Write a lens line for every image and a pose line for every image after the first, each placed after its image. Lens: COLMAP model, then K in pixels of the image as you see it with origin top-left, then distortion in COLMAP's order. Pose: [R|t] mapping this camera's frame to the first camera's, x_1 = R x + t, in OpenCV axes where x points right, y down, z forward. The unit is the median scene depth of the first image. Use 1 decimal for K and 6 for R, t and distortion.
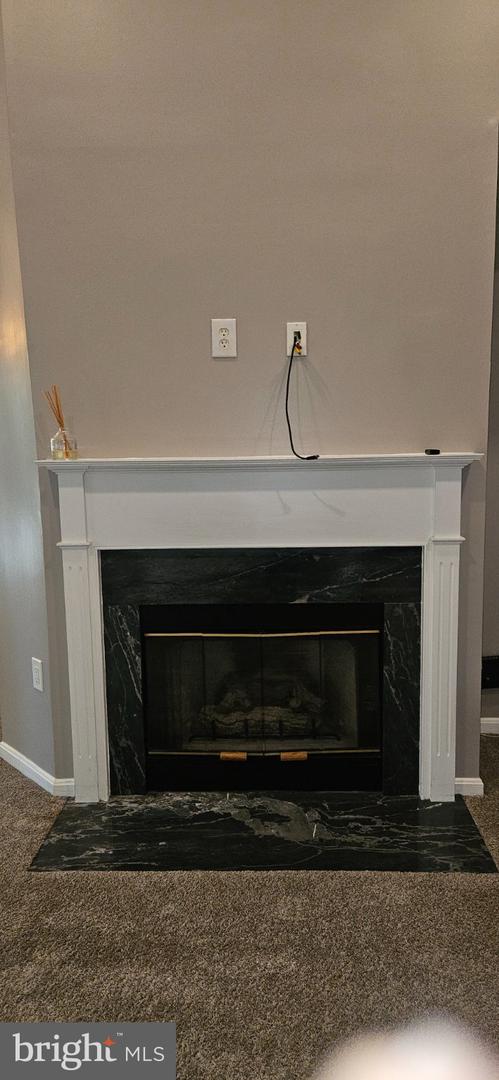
lens RADIAL K [[718.2, 0, 249.5], [0, 718.2, 540.0], [0, 0, 1]] dist [0.072034, -0.071281]
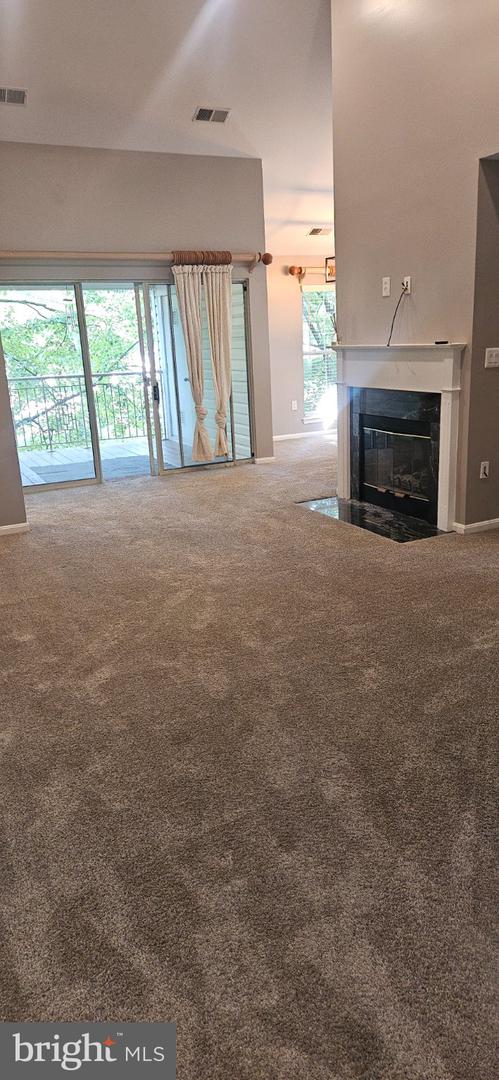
lens RADIAL K [[718.2, 0, 249.5], [0, 718.2, 540.0], [0, 0, 1]] dist [0.072034, -0.071281]
pose [[0.462912, 0.236086, -0.854386, 1.757975], [-0.093330, 0.971503, 0.217881, 0.017073], [0.881477, -0.021120, 0.471754, -0.373245]]
